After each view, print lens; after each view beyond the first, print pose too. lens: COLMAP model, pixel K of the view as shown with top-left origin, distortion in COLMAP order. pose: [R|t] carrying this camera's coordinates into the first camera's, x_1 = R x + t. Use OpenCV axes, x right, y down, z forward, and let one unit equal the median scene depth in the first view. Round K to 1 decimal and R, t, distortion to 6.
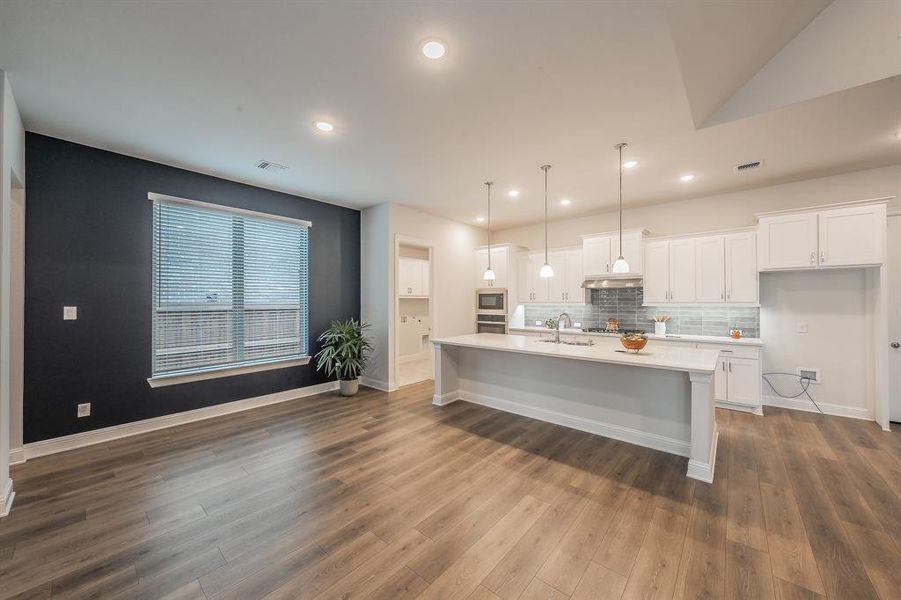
lens RADIAL K [[328.4, 0, 419.8], [0, 328.4, 299.8], [0, 0, 1]] dist [-0.001555, 0.000453]
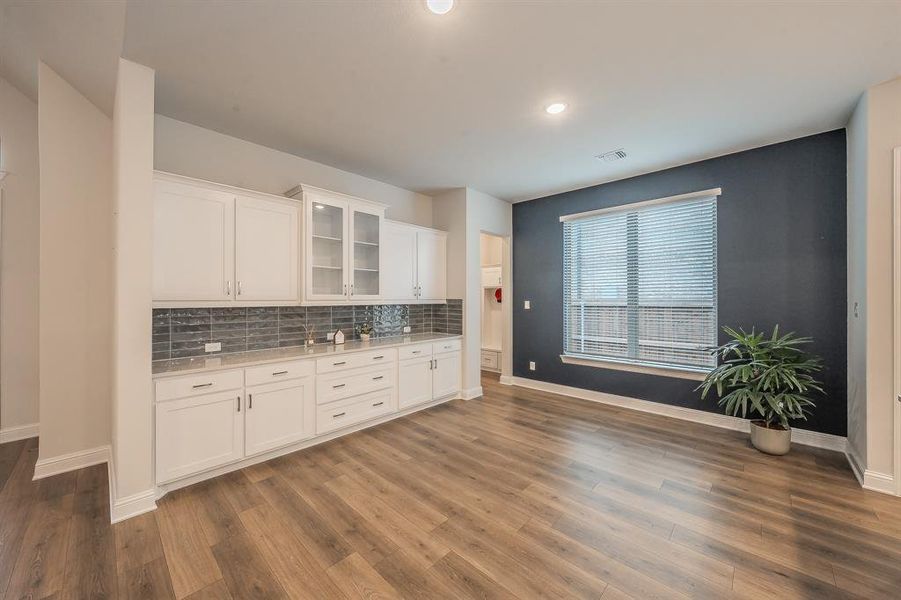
lens RADIAL K [[328.4, 0, 476.0], [0, 328.4, 296.4], [0, 0, 1]] dist [-0.001555, 0.000453]
pose [[0.046930, -0.004083, -0.998890, 0.404779], [0.005193, 0.999979, -0.003843, 0.002216], [0.998885, -0.005007, 0.046950, 0.472066]]
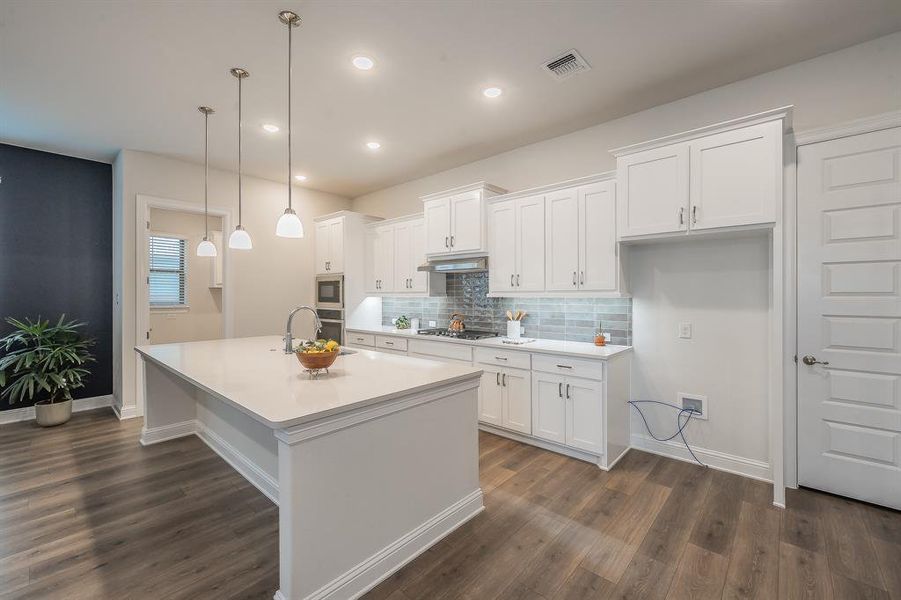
lens RADIAL K [[375.4, 0, 410.5], [0, 375.4, 296.5], [0, 0, 1]] dist [-0.000217, 0.000614]
pose [[0.999671, 0.000515, -0.025647, 0.617449], [-0.000302, 0.999965, 0.008341, 0.013140], [0.025650, -0.008330, 0.999636, 0.247788]]
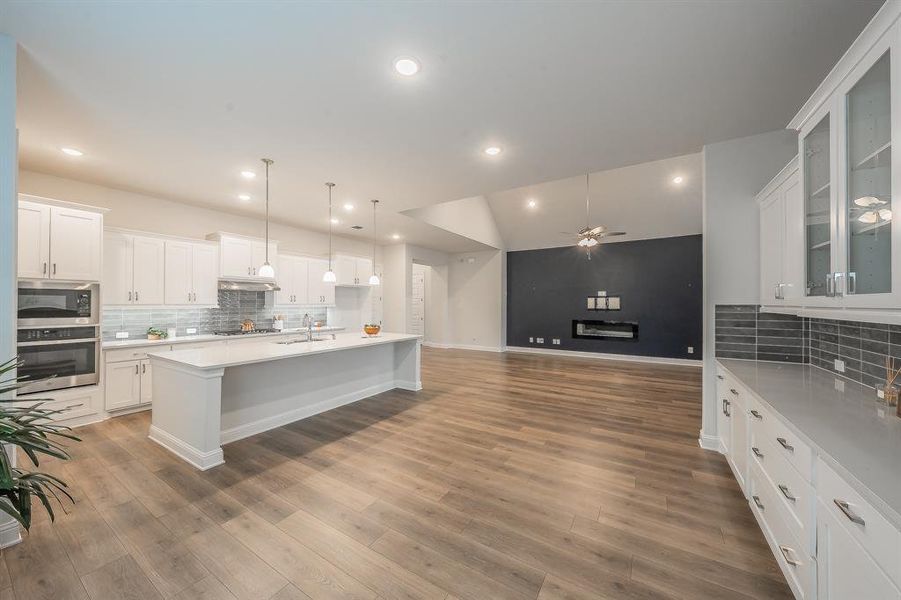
lens RADIAL K [[311.7, 0, 472.5], [0, 311.7, 301.8], [0, 0, 1]] dist [-0.000647, 0.000191]
pose [[-0.238767, 0.006109, 0.971058, -0.652069], [-0.004419, 0.999963, -0.007378, 0.004822], [-0.971067, -0.006052, -0.238731, 0.660547]]
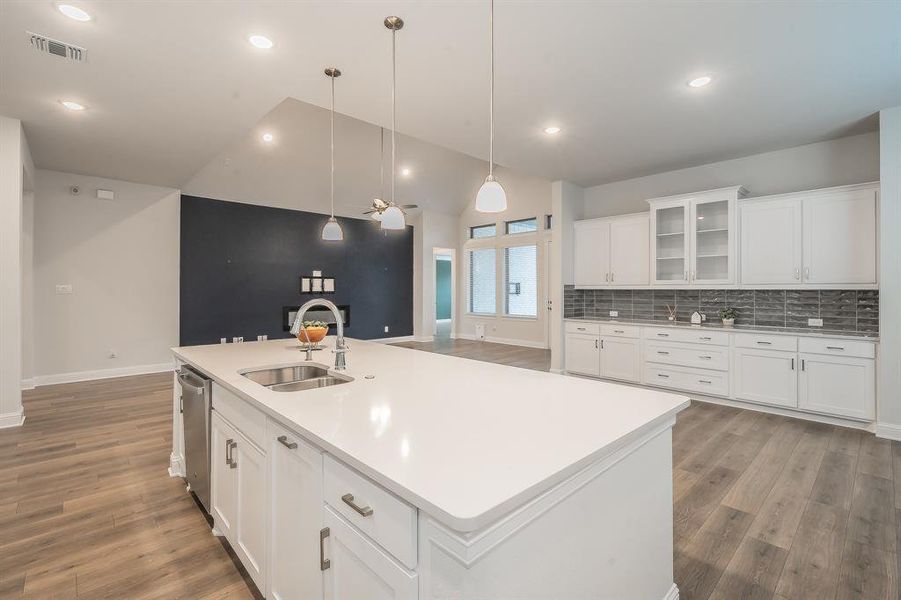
lens RADIAL K [[404.8, 0, 418.2], [0, 404.8, 291.5], [0, 0, 1]] dist [0.002731, 0.000495]
pose [[-0.996216, 0.000469, 0.086909, 0.244525], [0.000617, 0.999998, 0.001676, 0.023488], [-0.086908, 0.001723, -0.996215, 1.398674]]
